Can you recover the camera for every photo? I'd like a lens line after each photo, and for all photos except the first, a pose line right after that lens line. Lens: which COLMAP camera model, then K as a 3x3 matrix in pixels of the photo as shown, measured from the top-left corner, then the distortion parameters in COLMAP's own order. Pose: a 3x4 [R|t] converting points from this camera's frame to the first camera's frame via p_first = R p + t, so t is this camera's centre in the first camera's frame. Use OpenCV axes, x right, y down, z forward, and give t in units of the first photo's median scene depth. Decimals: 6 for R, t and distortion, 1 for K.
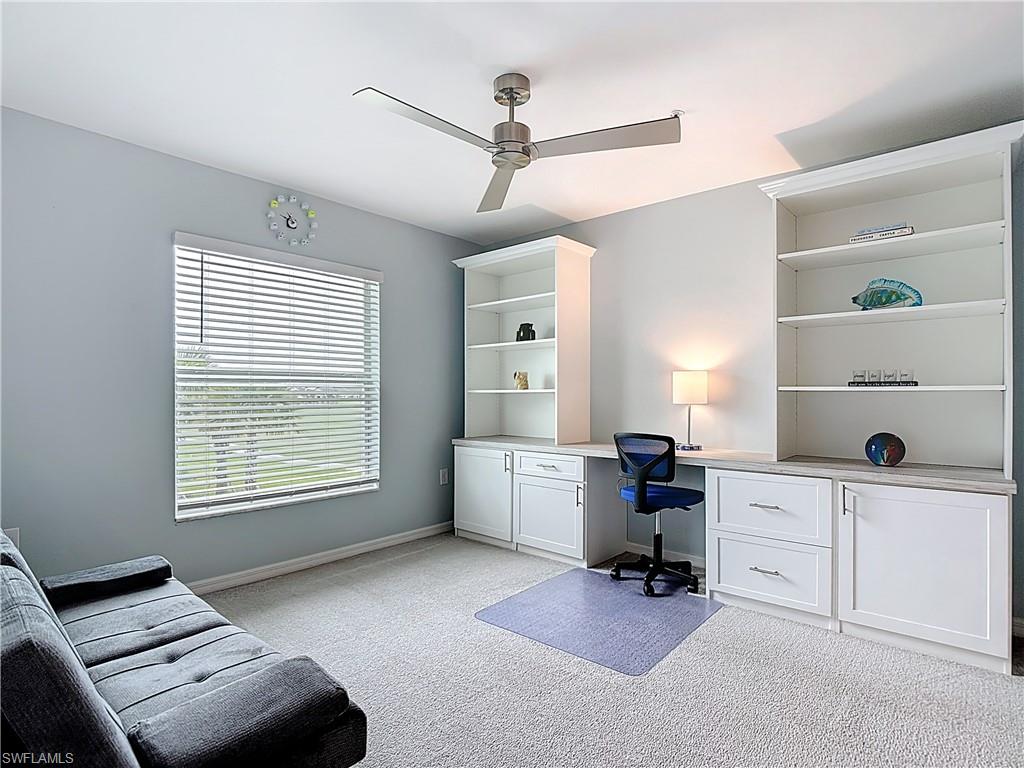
lens RADIAL K [[537.8, 0, 506.4], [0, 537.8, 391.7], [0, 0, 1]] dist [0.004360, -0.013657]
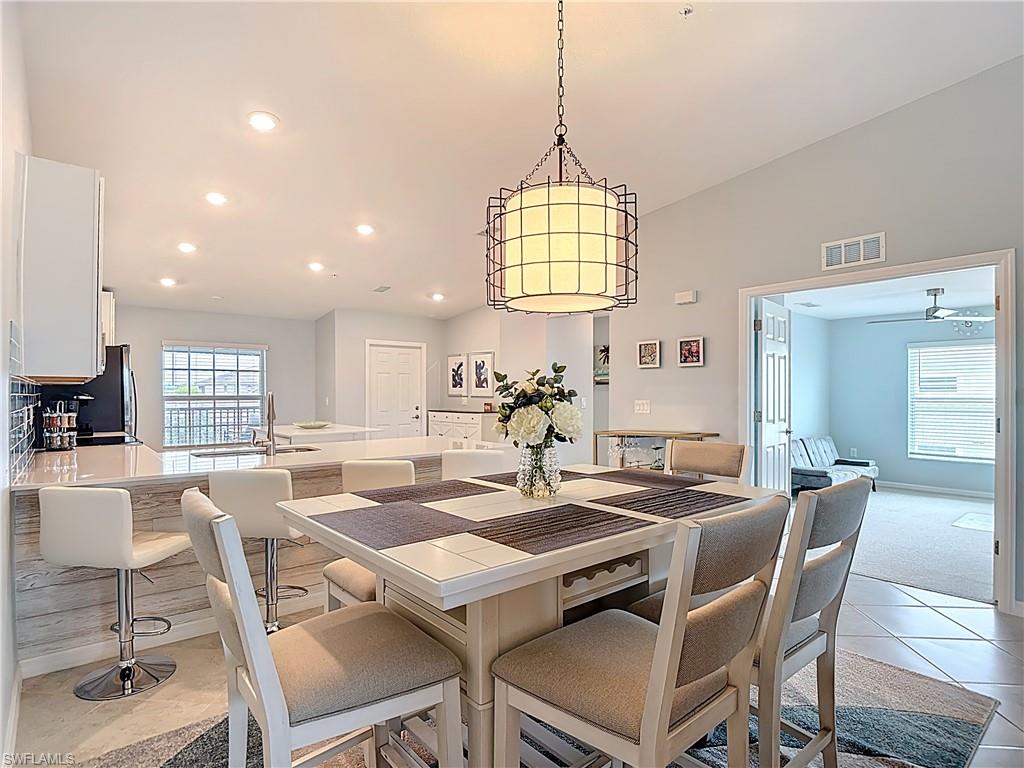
lens RADIAL K [[537.8, 0, 527.1], [0, 537.8, 401.3], [0, 0, 1]] dist [0.004360, -0.013657]
pose [[-0.123843, -0.000673, -0.992302, 1.826208], [0.000026, 1.000000, -0.000681, -0.021157], [0.992302, -0.000110, -0.123842, -0.403931]]
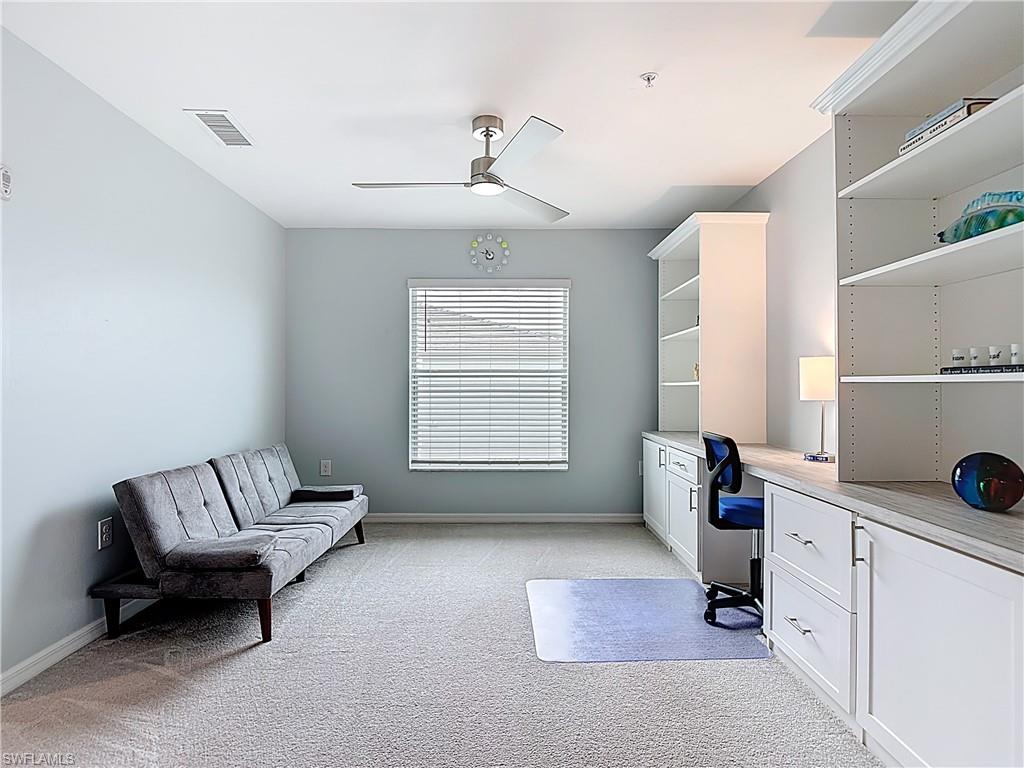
lens RADIAL K [[537.8, 0, 506.2], [0, 537.8, 382.2], [0, 0, 1]] dist [0.004360, -0.013657]
pose [[0.668815, -0.004906, -0.743413, 0.598796], [0.001167, 0.999984, -0.005550, 0.001293], [0.743428, 0.002844, 0.668810, 0.162306]]
